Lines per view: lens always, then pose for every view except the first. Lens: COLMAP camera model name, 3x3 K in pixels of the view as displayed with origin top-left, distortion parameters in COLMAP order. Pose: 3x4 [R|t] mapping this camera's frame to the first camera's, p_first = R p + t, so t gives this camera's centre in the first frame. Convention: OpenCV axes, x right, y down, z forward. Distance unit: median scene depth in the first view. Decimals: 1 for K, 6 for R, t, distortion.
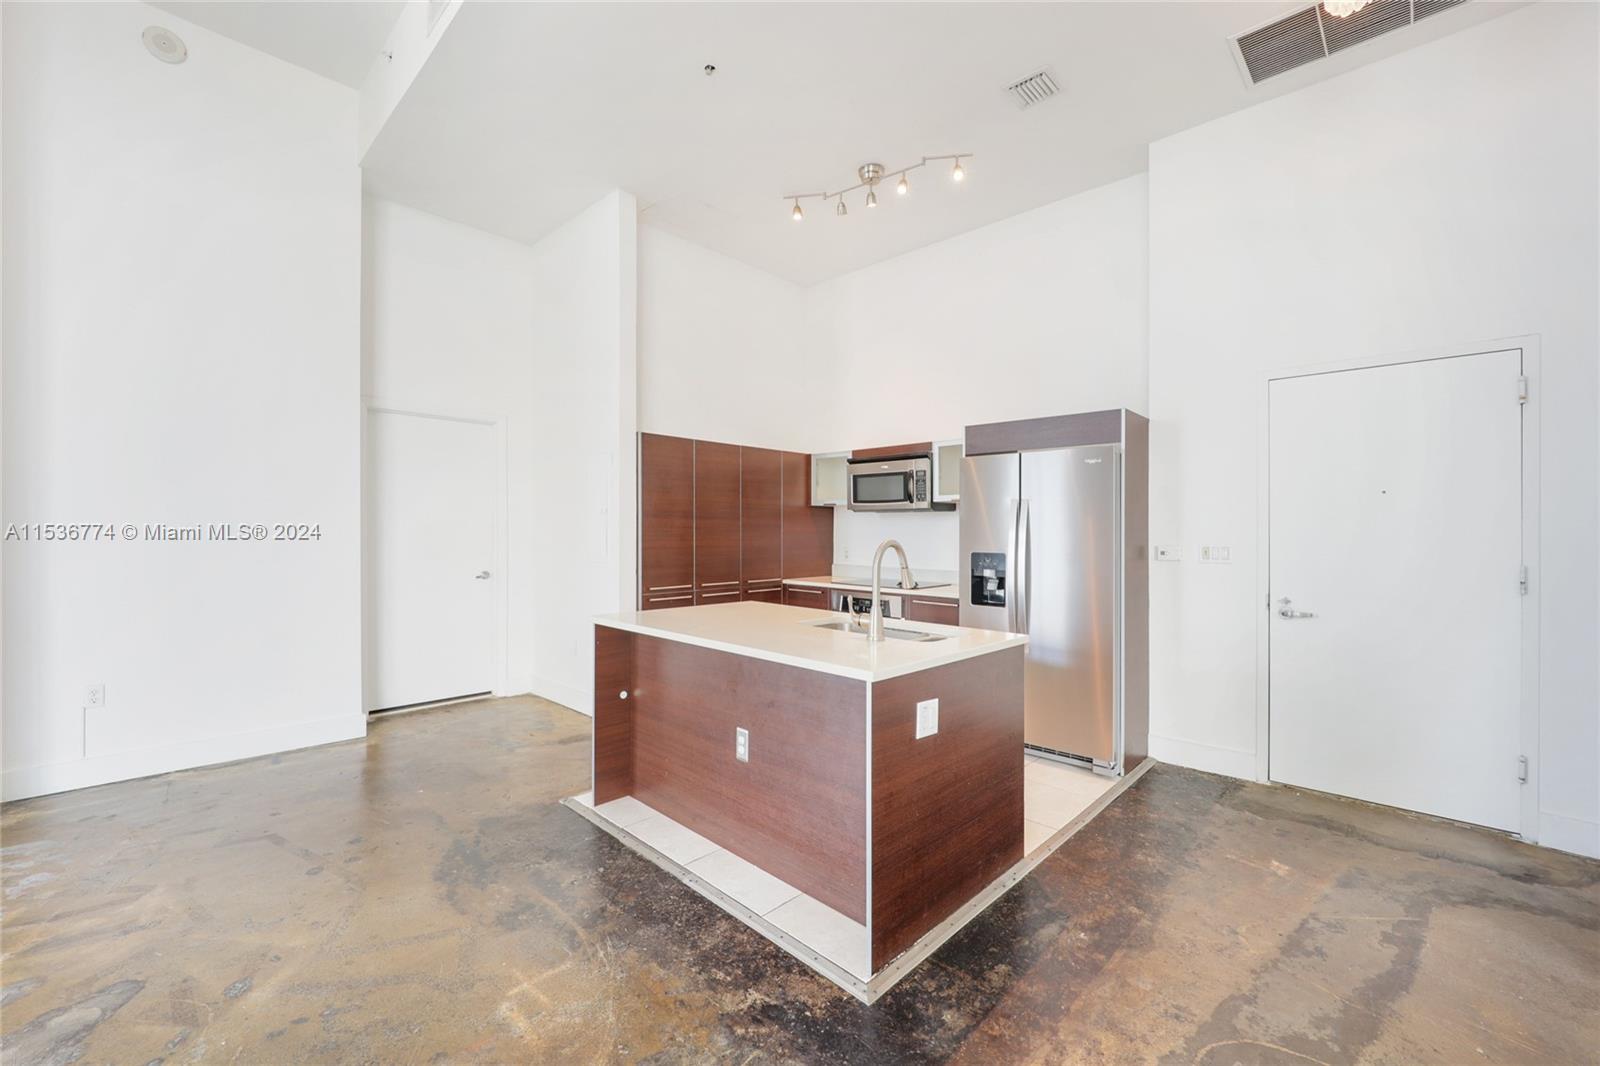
lens RADIAL K [[639.0, 0, 770.4], [0, 639.0, 529.5], [0, 0, 1]] dist [-0.000053, 0.000091]
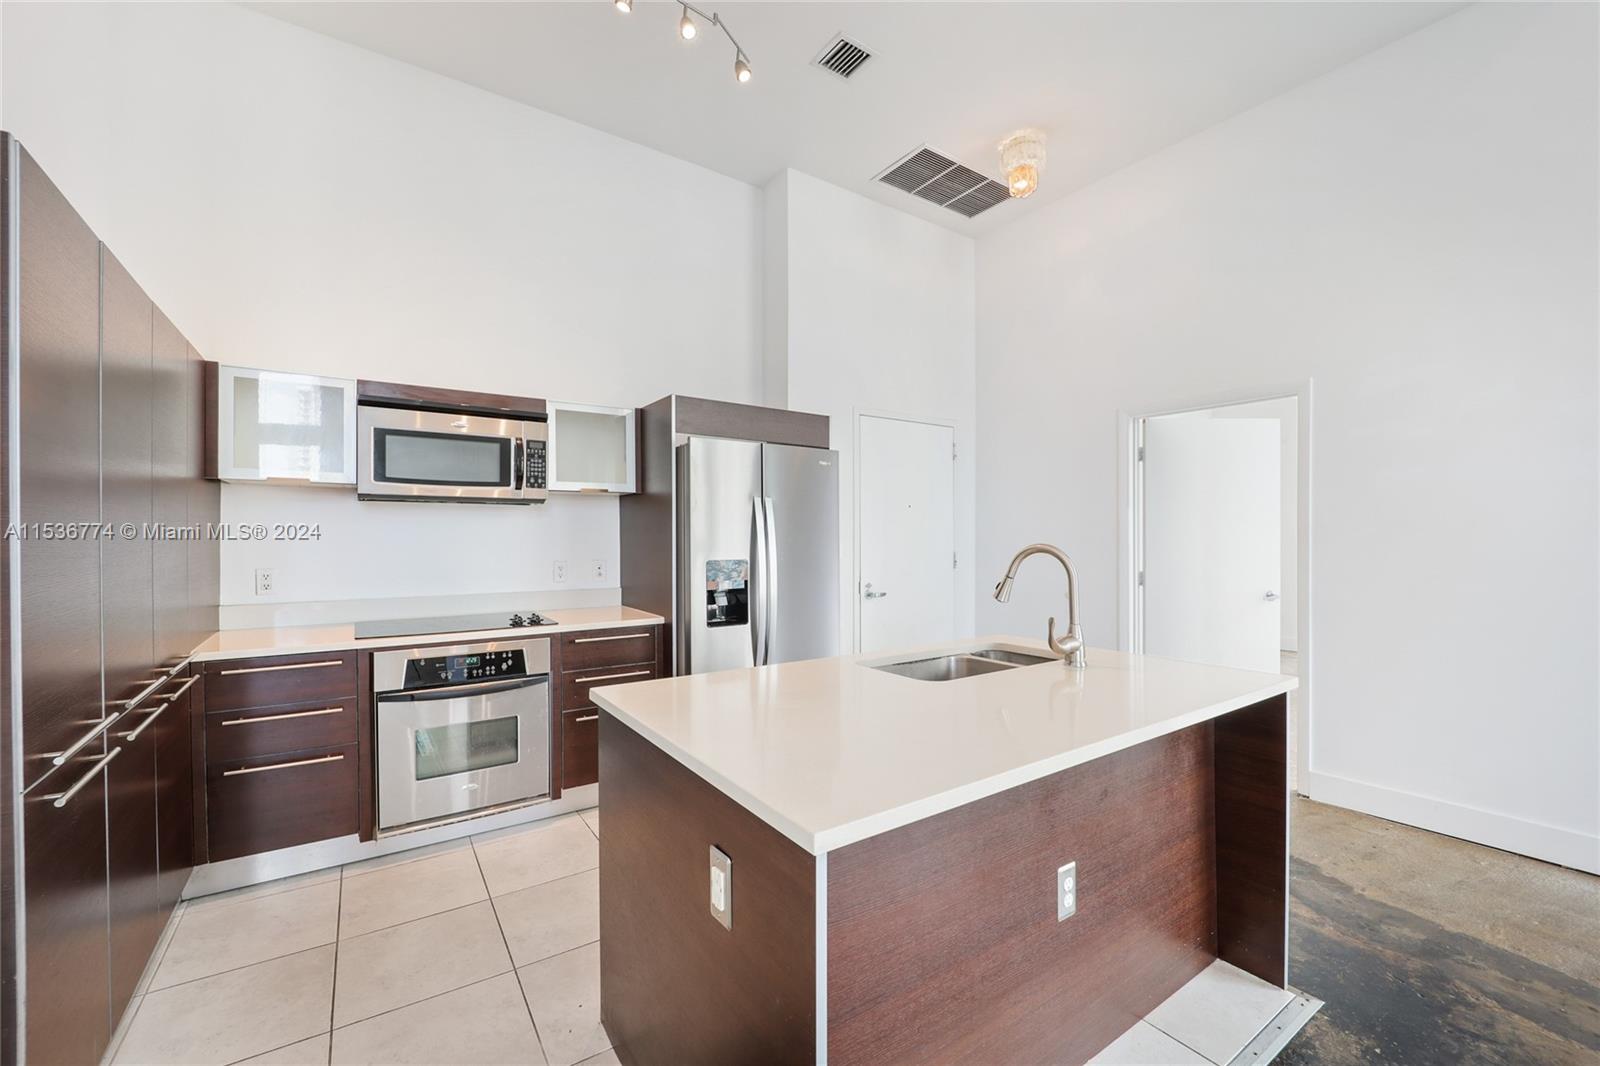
lens RADIAL K [[653.8, 0, 798.0], [0, 653.8, 538.8], [0, 0, 1]] dist [-0.036045, 0.004390]
pose [[0.181086, -0.009194, 0.983424, -0.366011], [0.004701, 0.999953, 0.008483, 0.003384], [-0.983456, 0.003087, 0.181121, 0.622777]]
